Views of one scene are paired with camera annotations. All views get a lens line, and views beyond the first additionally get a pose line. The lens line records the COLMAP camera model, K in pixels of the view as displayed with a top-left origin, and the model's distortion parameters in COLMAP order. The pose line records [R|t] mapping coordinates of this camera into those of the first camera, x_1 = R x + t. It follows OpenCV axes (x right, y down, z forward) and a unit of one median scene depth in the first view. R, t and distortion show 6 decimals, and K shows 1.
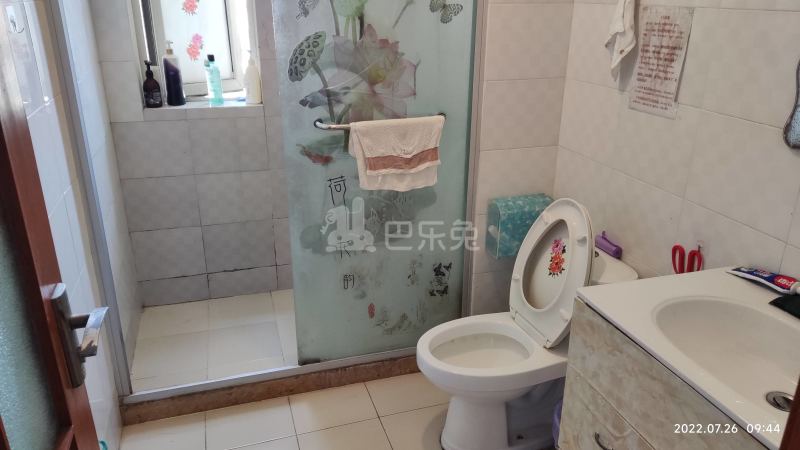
lens RADIAL K [[600.8, 0, 400.1], [0, 600.8, 224.5], [0, 0, 1]] dist [-0.001540, -0.003551]
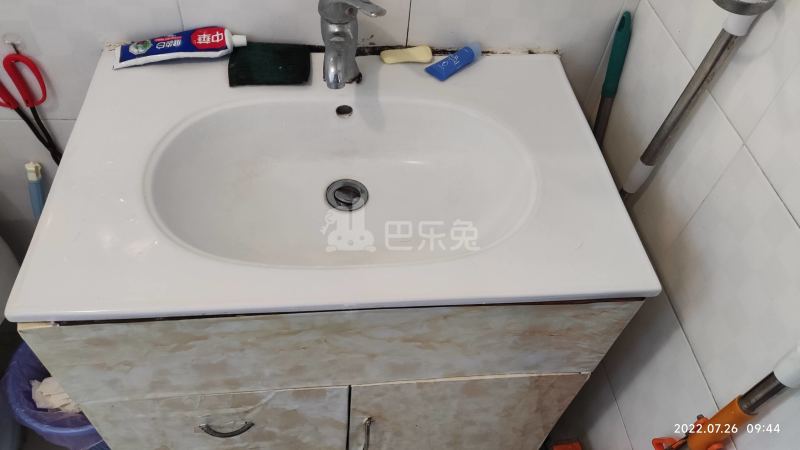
lens RADIAL K [[600.8, 0, 397.7], [0, 600.8, 227.0], [0, 0, 1]] dist [-0.001540, -0.003551]
pose [[0.201908, -0.739797, 0.641820, 0.126595], [0.274387, 0.671801, 0.688037, -0.153733], [-0.940184, 0.037187, 0.338633, 0.606462]]
